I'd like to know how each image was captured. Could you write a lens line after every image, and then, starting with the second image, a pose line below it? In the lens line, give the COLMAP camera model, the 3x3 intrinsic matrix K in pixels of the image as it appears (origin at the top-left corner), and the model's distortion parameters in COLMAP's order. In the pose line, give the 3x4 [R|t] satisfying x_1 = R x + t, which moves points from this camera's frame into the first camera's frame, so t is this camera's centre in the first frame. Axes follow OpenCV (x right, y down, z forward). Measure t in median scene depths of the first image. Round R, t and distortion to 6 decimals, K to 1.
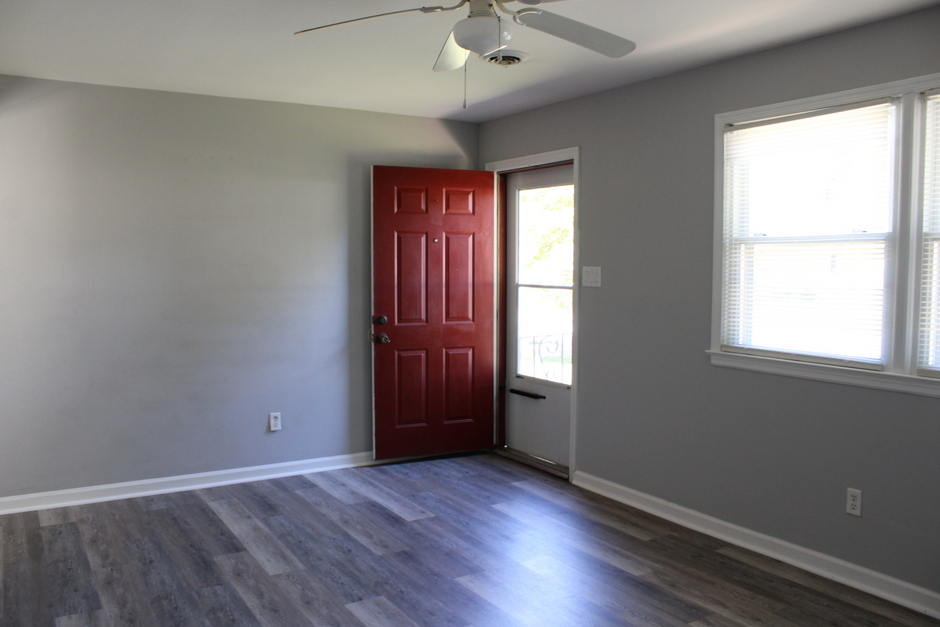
lens RADIAL K [[790.6, 0, 470.1], [0, 790.6, 311.1], [0, 0, 1]] dist [-0.142014, 0.126832]
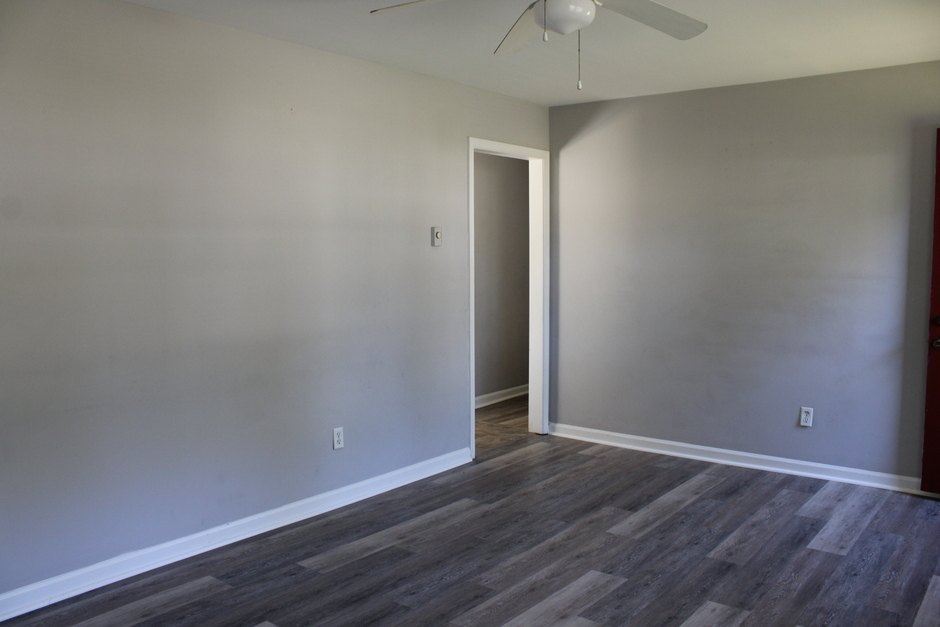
lens RADIAL K [[790.6, 0, 468.6], [0, 790.6, 312.9], [0, 0, 1]] dist [-0.142014, 0.126832]
pose [[0.333366, 0.073453, -0.939932, 0.581505], [-0.054106, 0.996808, 0.058708, -0.019836], [0.941244, 0.031285, 0.336276, 0.360259]]
